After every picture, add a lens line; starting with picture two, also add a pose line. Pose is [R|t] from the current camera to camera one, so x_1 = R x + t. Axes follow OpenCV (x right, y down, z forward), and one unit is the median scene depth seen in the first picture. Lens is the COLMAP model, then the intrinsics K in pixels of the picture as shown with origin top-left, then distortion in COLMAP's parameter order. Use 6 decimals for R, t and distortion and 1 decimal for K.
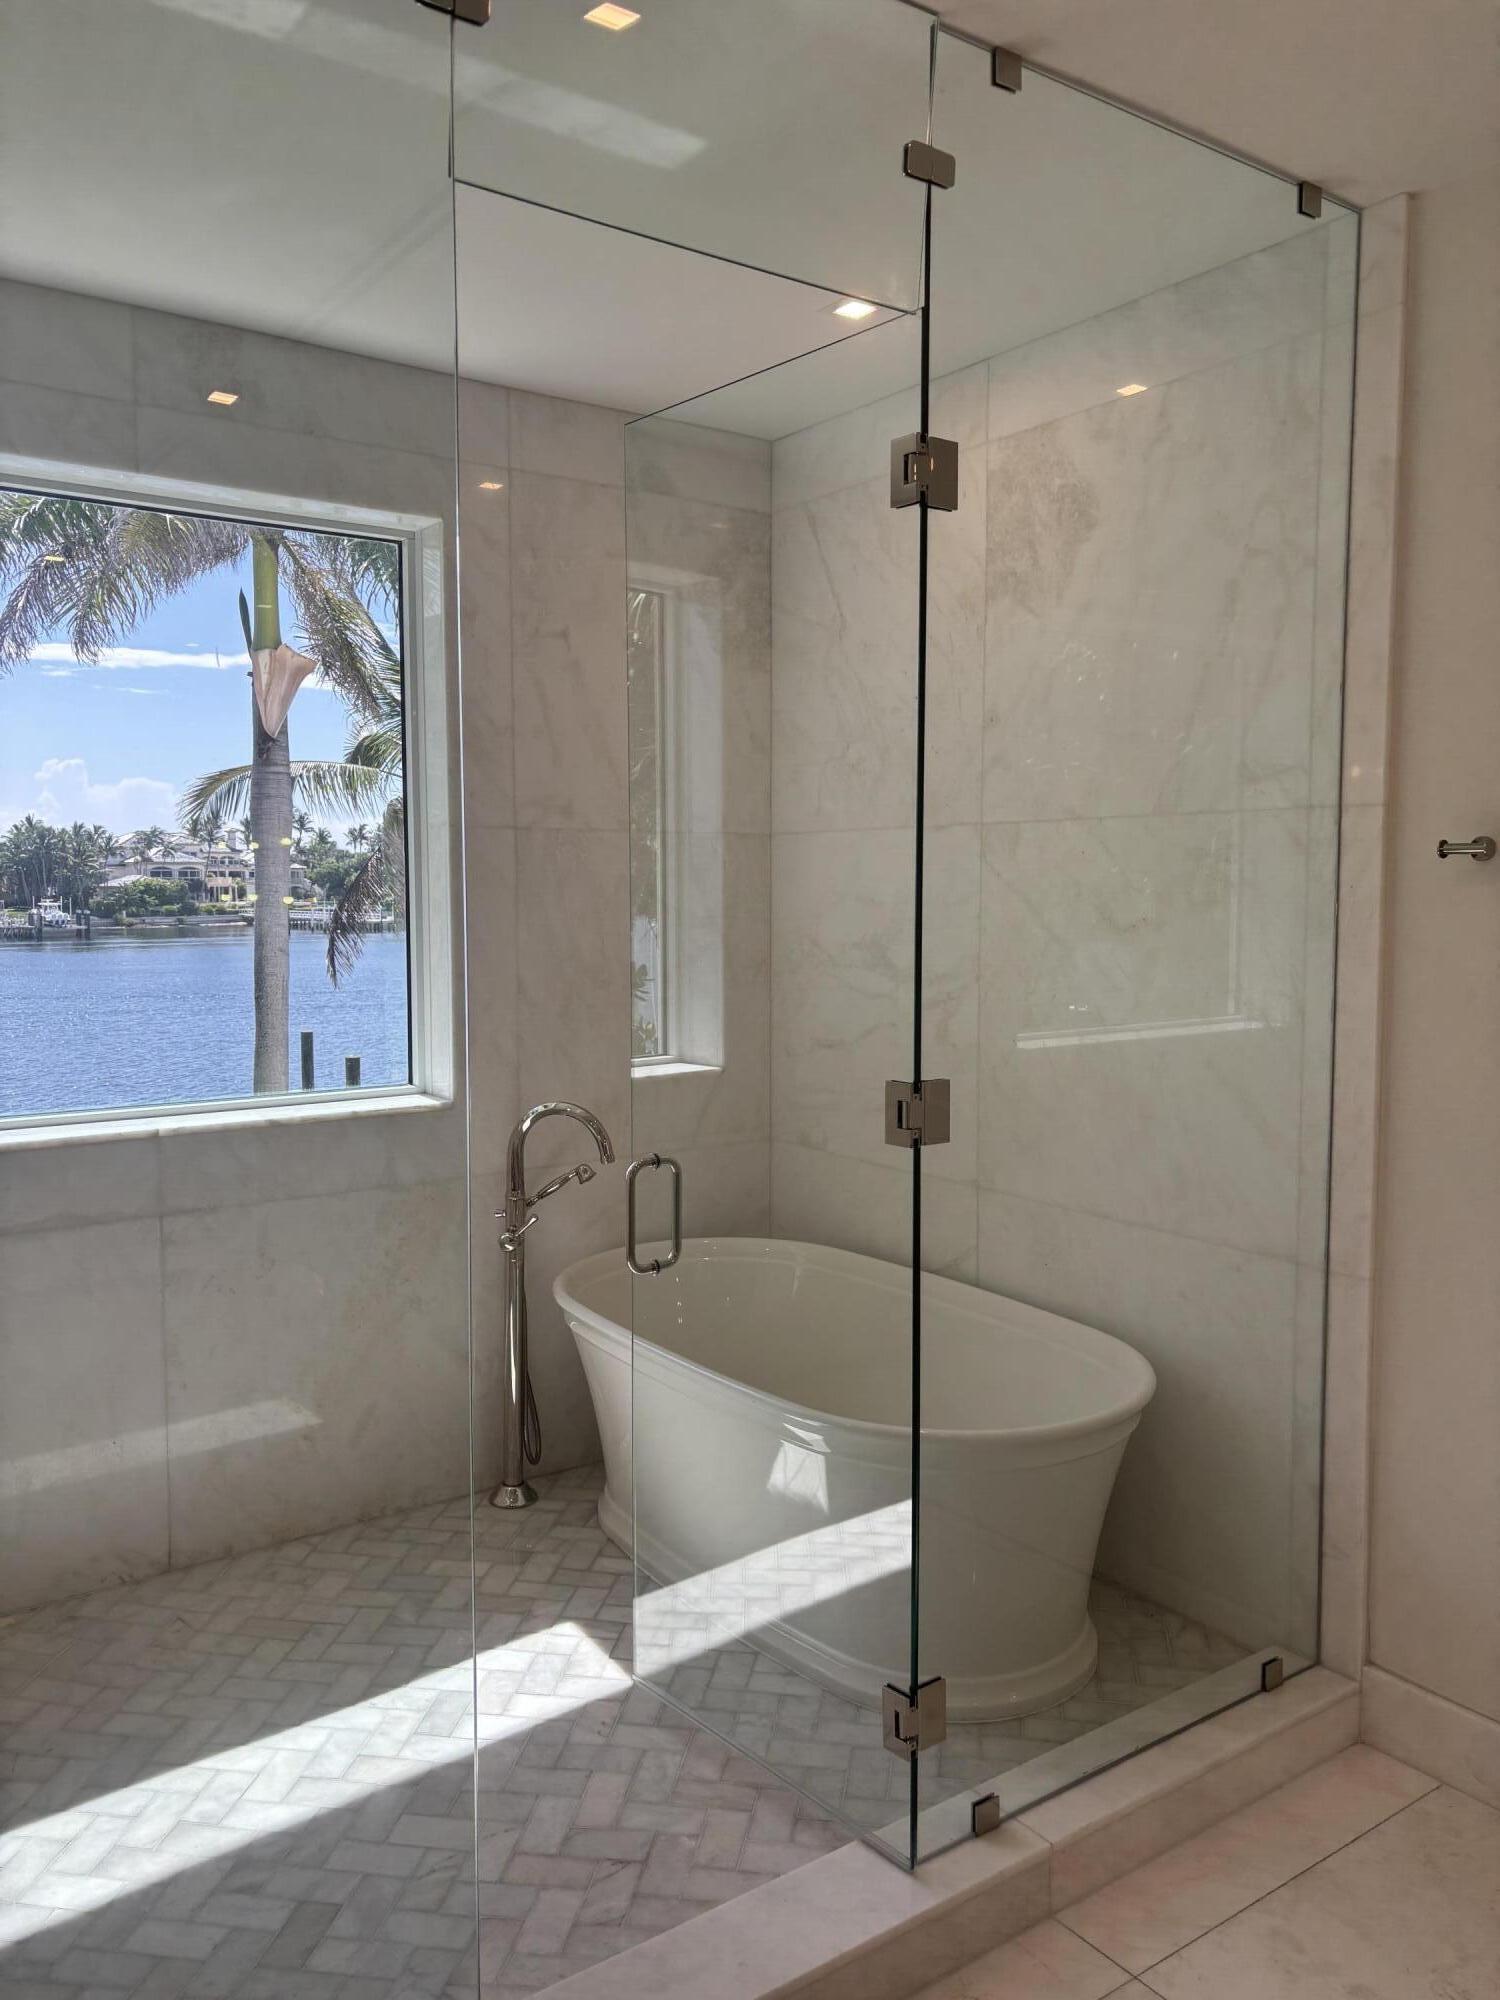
lens RADIAL K [[1525.0, 0, 752.8], [0, 1525.0, 993.2], [0, 0, 1]] dist [0.038352, -0.035050]
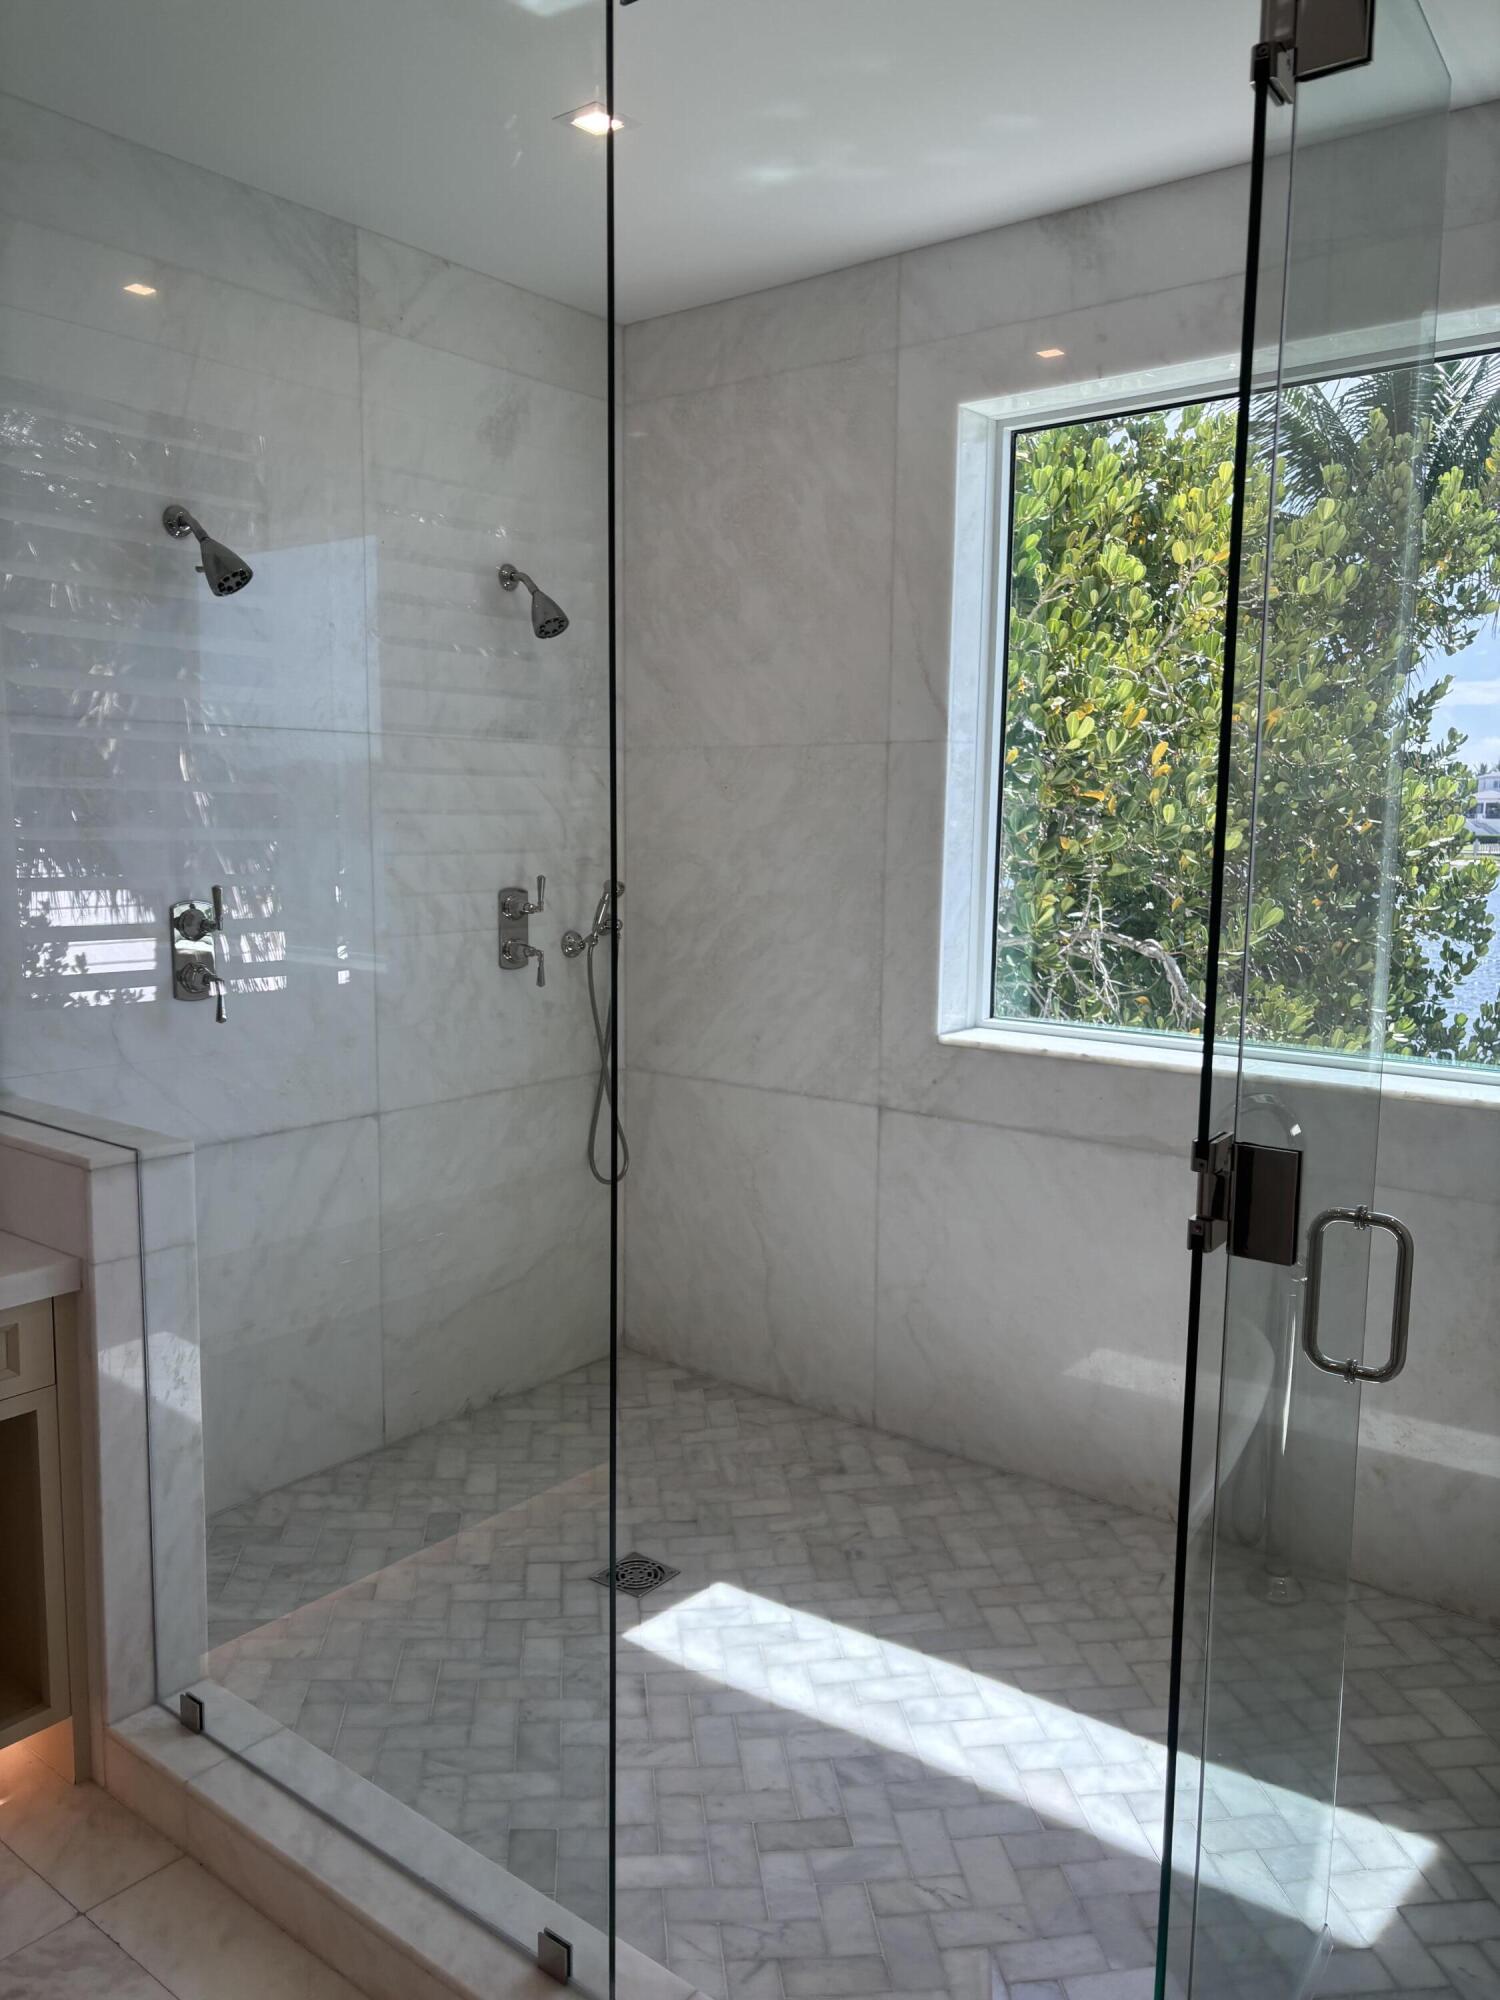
lens RADIAL K [[1546.0, 0, 750.0], [0, 1546.0, 1000.0], [0, 0, 1]] dist [0.045430, 0.000124]
pose [[0.272014, 0.127313, -0.953834, 0.460112], [-0.081099, 0.990716, 0.109108, -0.035292], [0.958870, 0.047676, 0.279813, 0.485441]]
